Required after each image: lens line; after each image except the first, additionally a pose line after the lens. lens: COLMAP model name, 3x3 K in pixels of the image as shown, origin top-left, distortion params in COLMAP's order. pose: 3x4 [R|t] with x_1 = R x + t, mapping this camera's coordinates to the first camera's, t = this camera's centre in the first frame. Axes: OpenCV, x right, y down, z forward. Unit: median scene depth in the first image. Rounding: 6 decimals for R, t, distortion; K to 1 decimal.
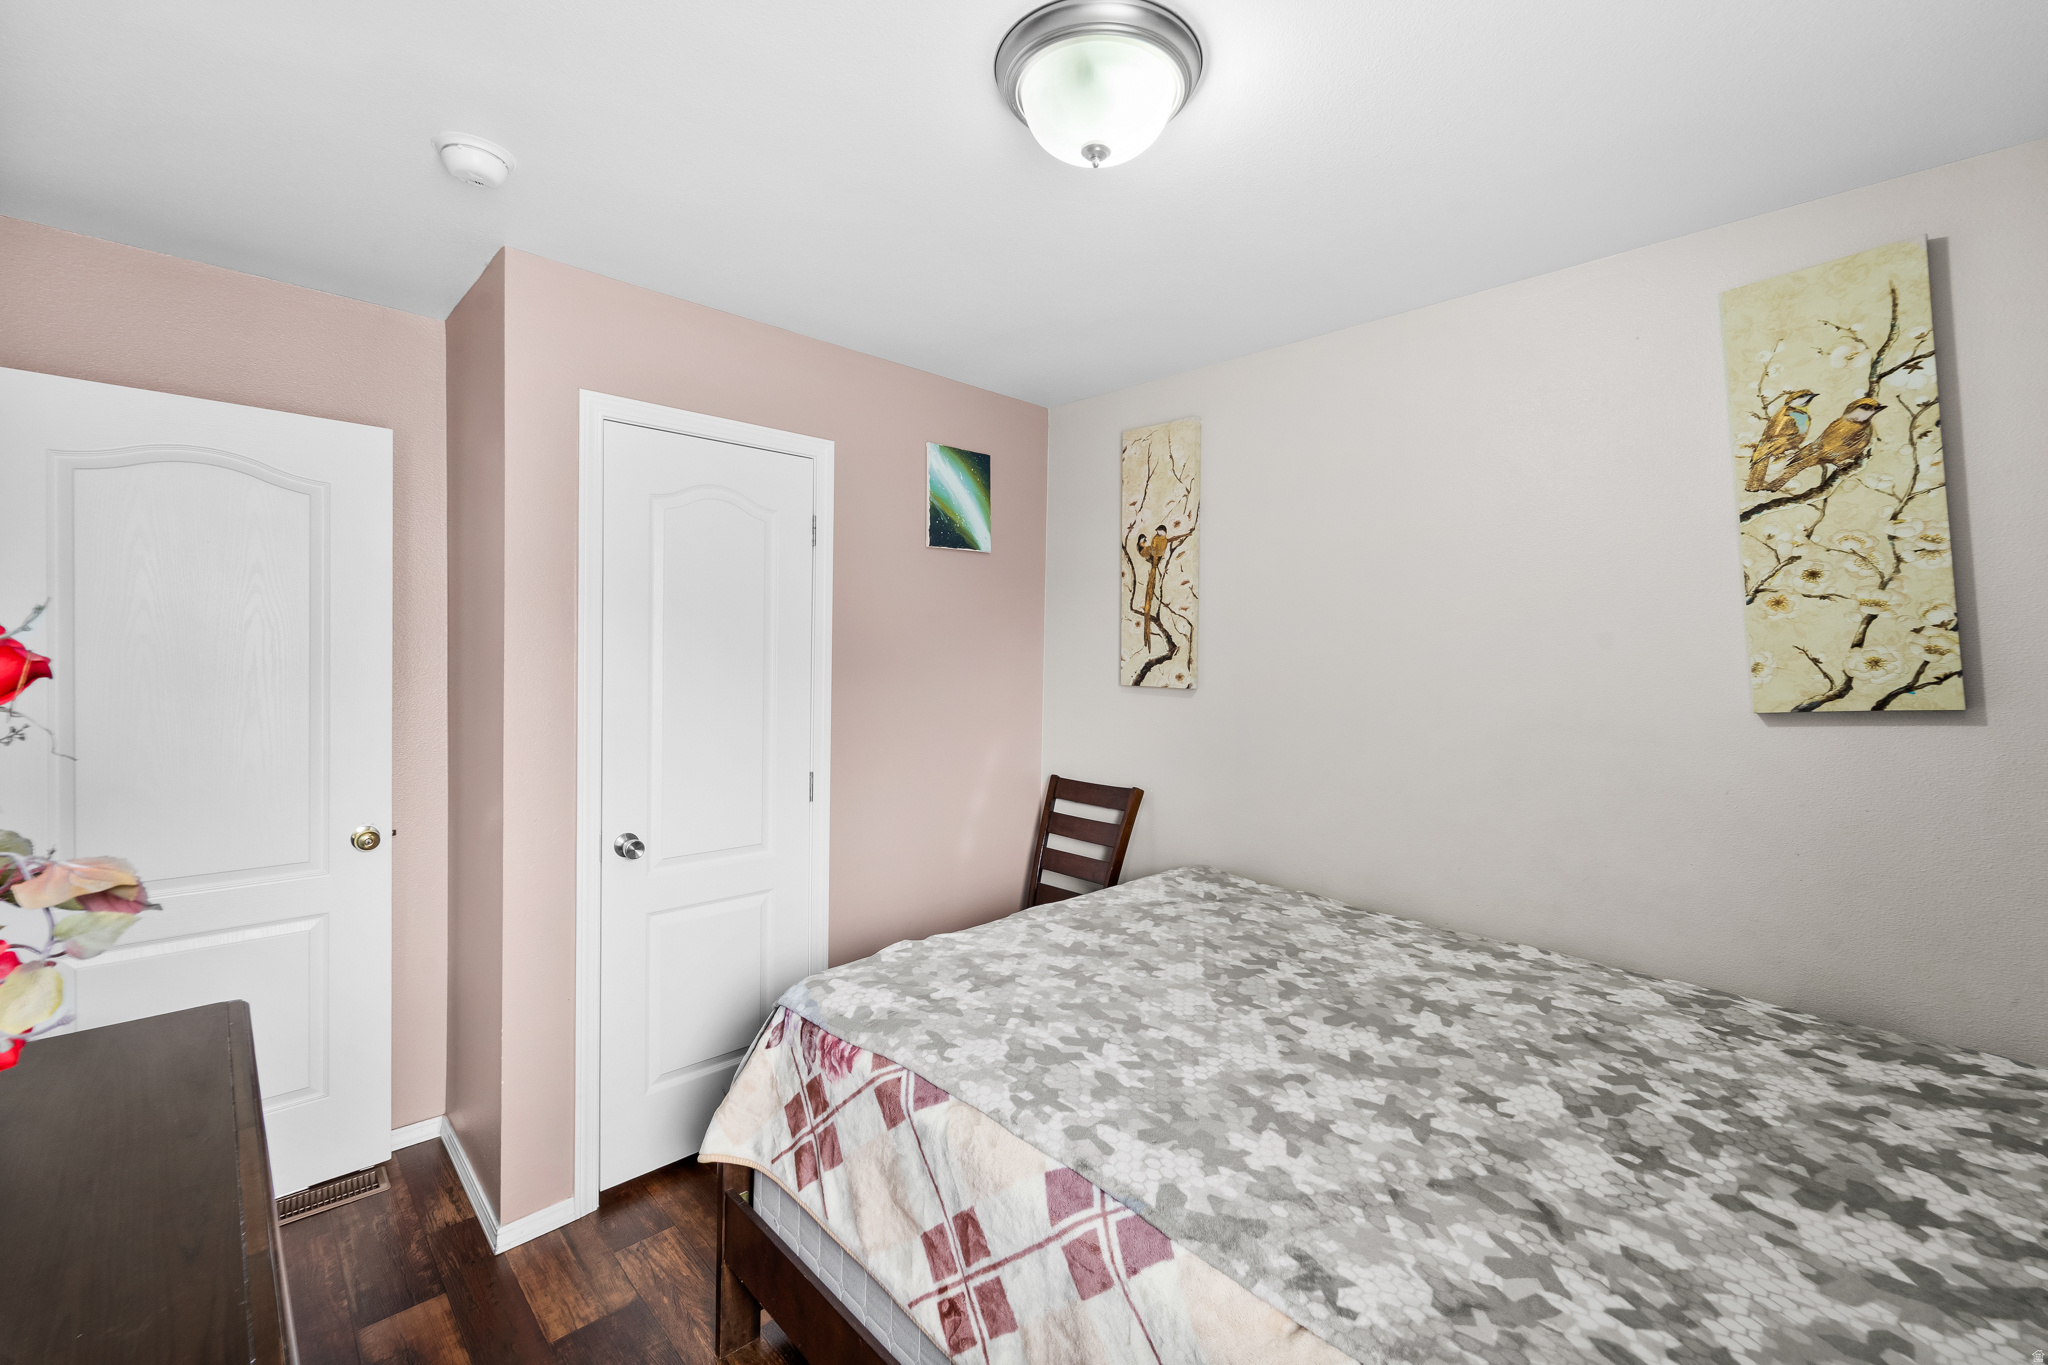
lens RADIAL K [[869.8, 0, 1031.1], [0, 869.8, 673.2], [0, 0, 1]] dist [-0.001541, -0.000286]
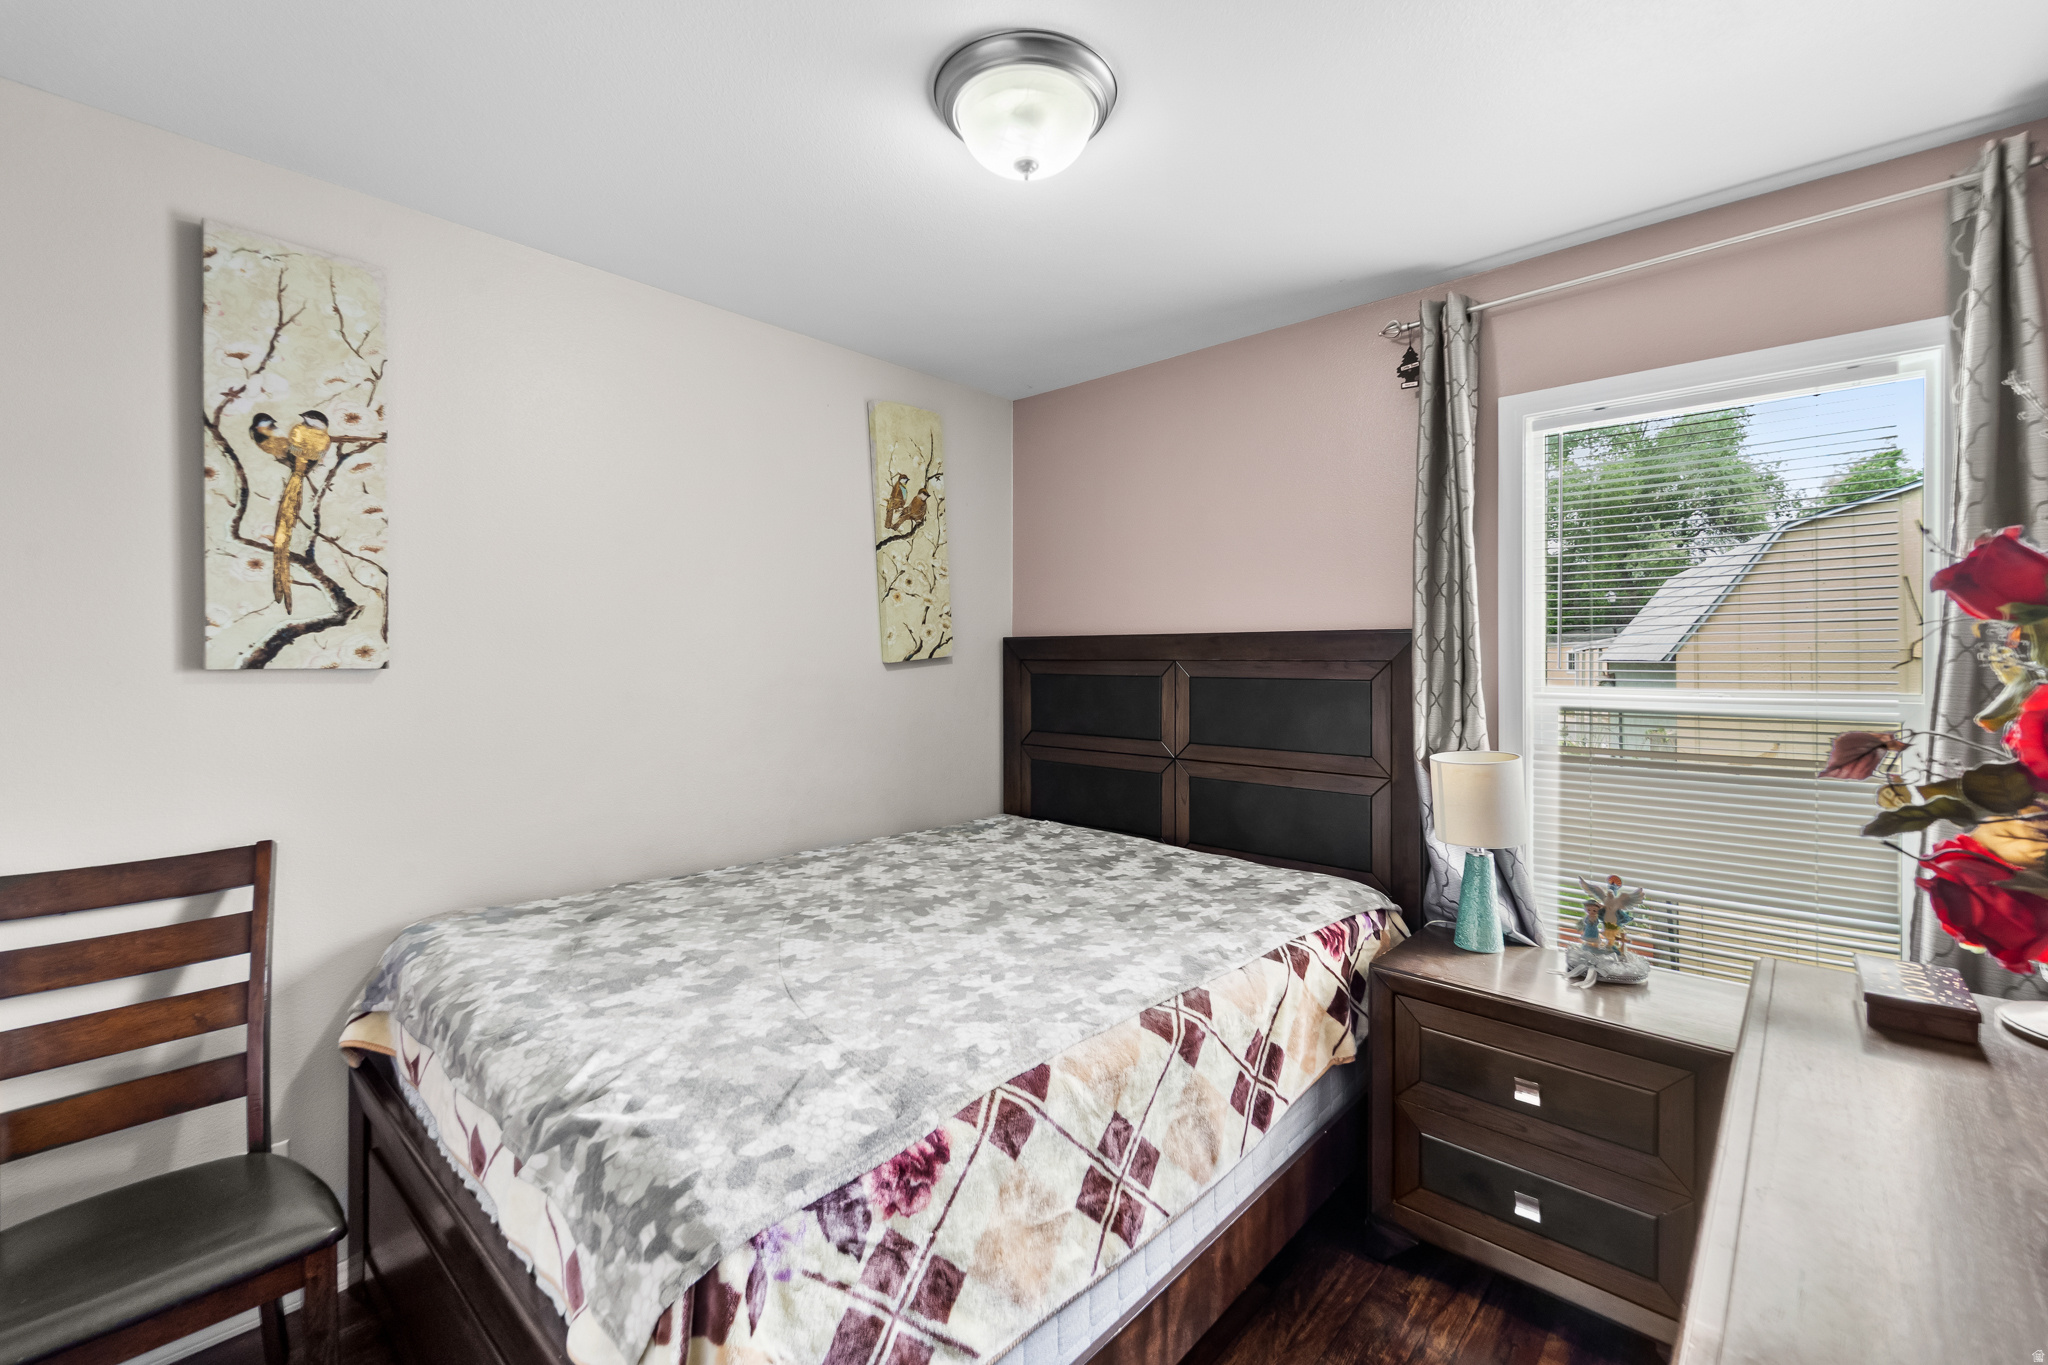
lens RADIAL K [[869.8, 0, 1031.1], [0, 869.8, 673.2], [0, 0, 1]] dist [-0.001541, -0.000286]
pose [[-0.077971, -0.032865, 0.996414, -0.731141], [0.022120, 0.999153, 0.034686, 0.012181], [-0.996710, 0.024745, -0.077178, 0.755712]]
